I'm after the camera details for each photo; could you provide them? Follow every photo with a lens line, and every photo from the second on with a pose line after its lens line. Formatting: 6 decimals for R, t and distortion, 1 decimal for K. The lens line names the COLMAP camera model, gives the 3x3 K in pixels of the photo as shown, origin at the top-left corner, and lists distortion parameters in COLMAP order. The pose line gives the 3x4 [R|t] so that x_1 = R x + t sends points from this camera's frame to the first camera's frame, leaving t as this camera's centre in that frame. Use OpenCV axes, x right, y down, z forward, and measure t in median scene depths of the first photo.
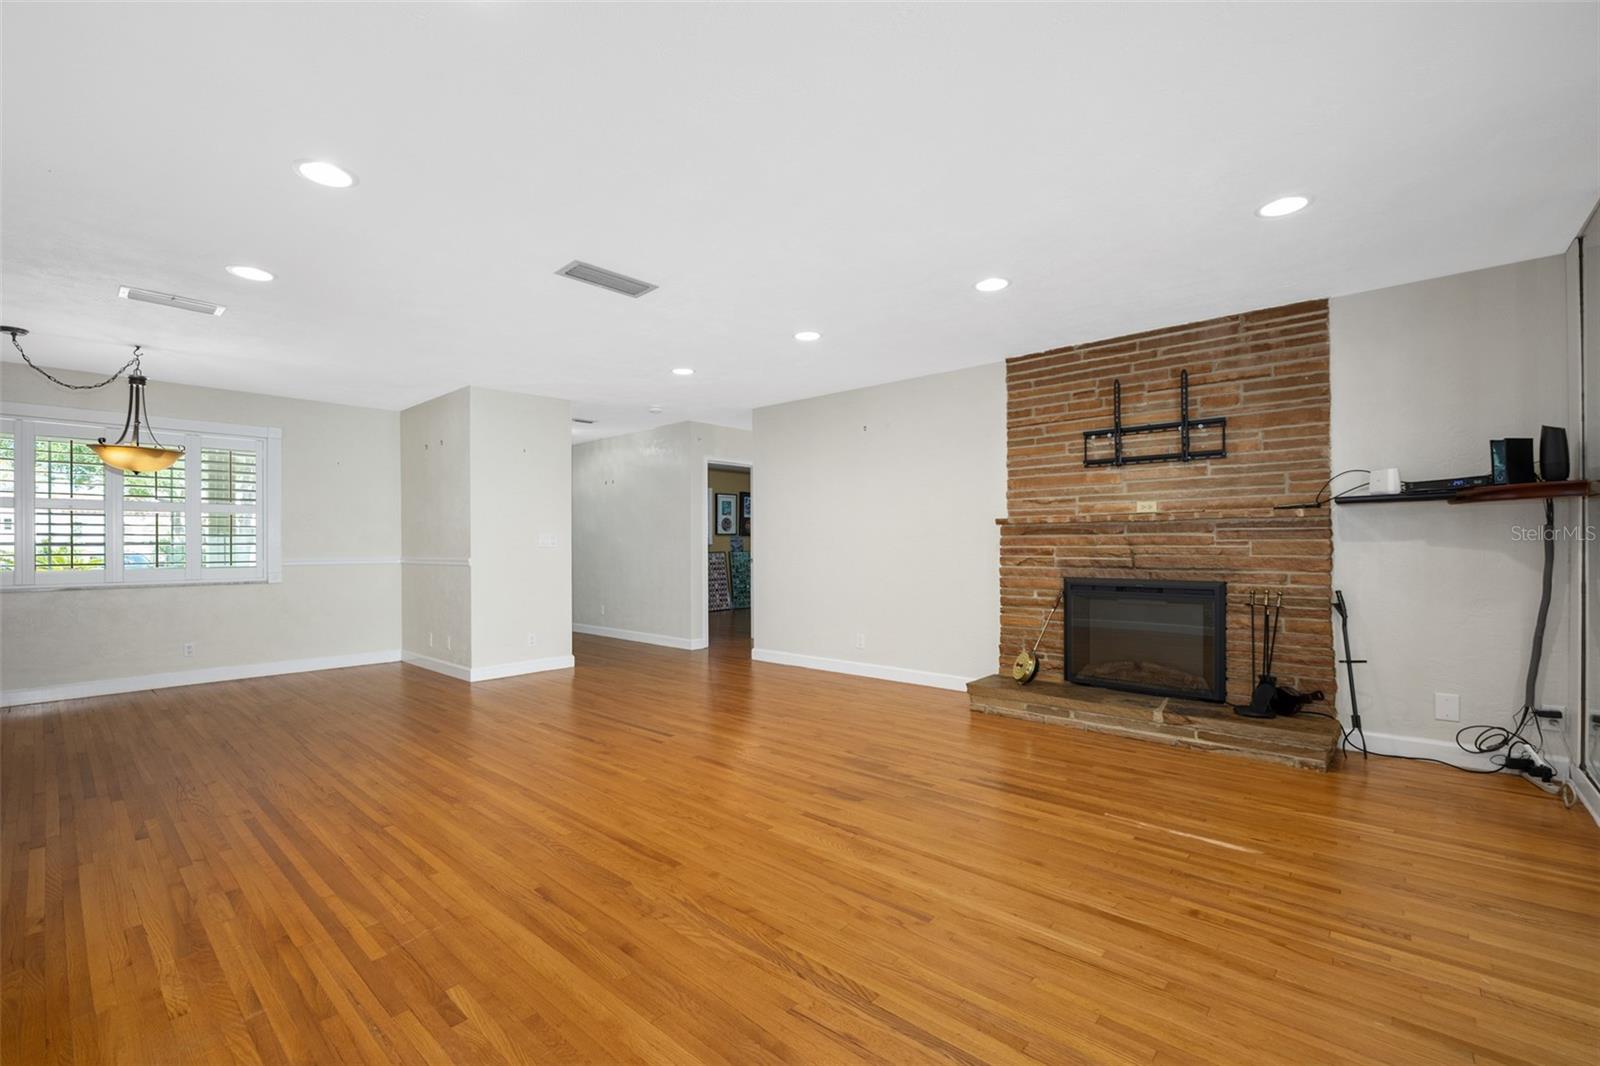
lens RADIAL K [[655.3, 0, 832.7], [0, 655.3, 542.2], [0, 0, 1]] dist [-0.012768, 0.000626]
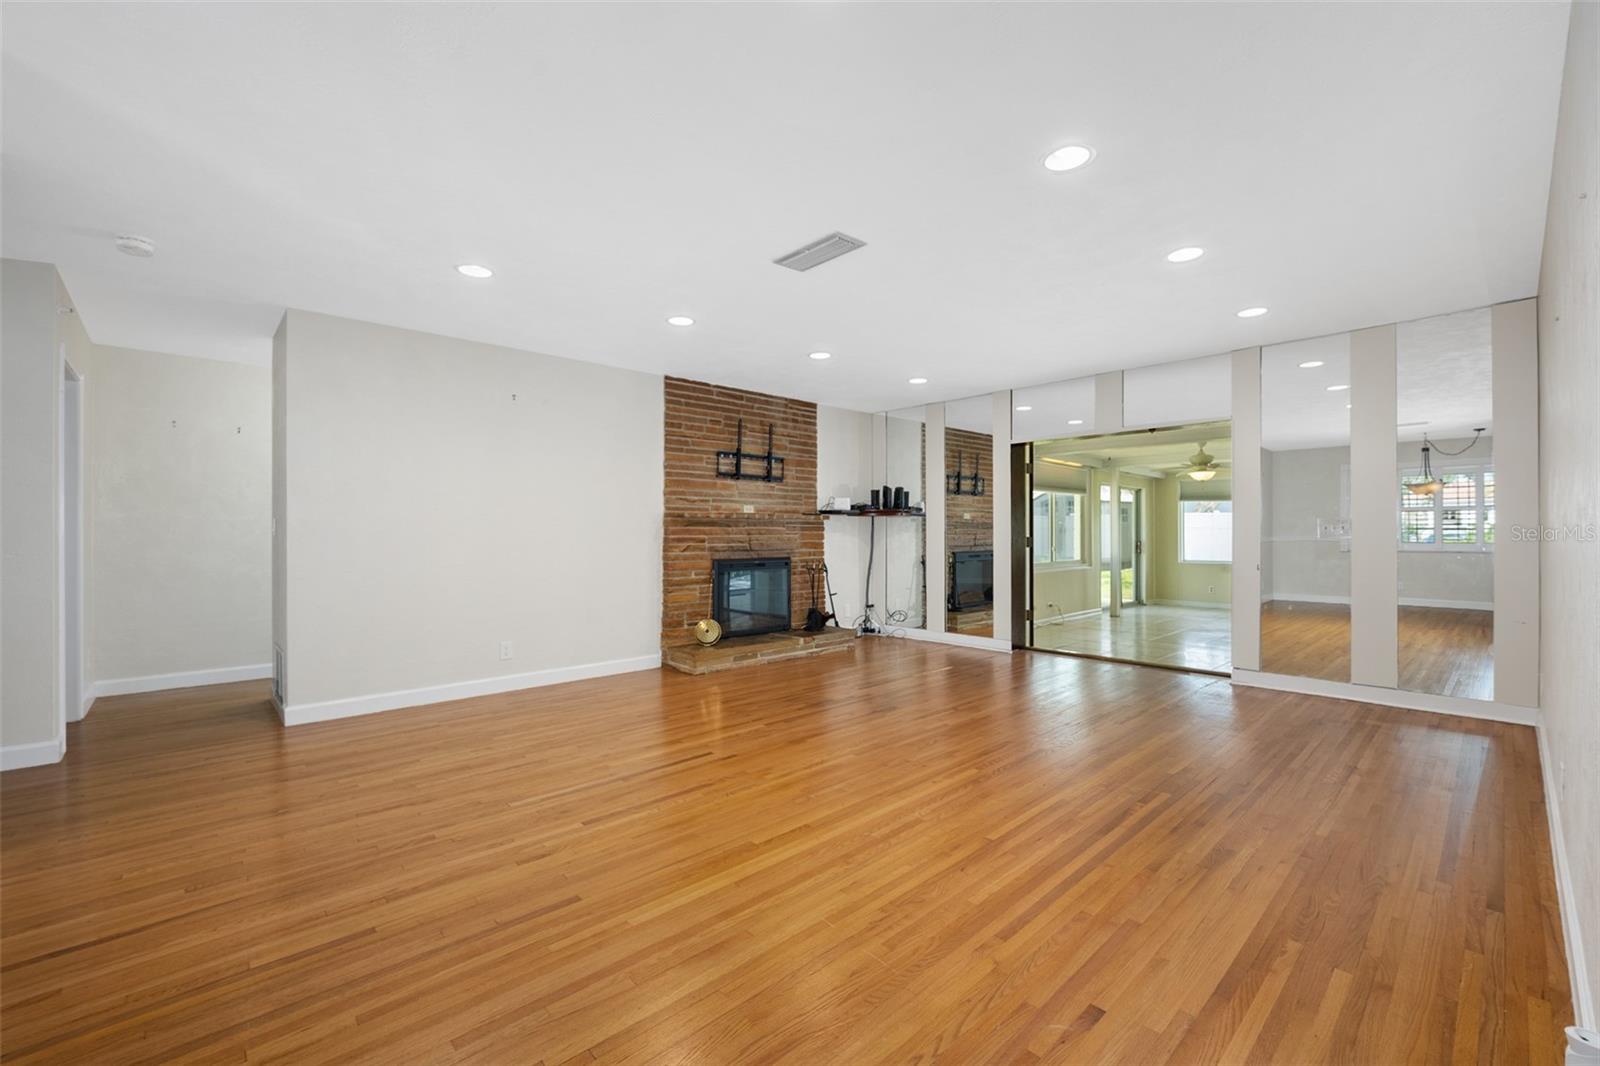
lens RADIAL K [[655.3, 0, 805.4], [0, 655.3, 531.3], [0, 0, 1]] dist [-0.012768, 0.000626]
pose [[0.138998, 0.006784, 0.990269, -0.967528], [-0.002940, 0.999975, -0.006438, 0.005325], [-0.990288, -0.002017, 0.139015, 0.667161]]
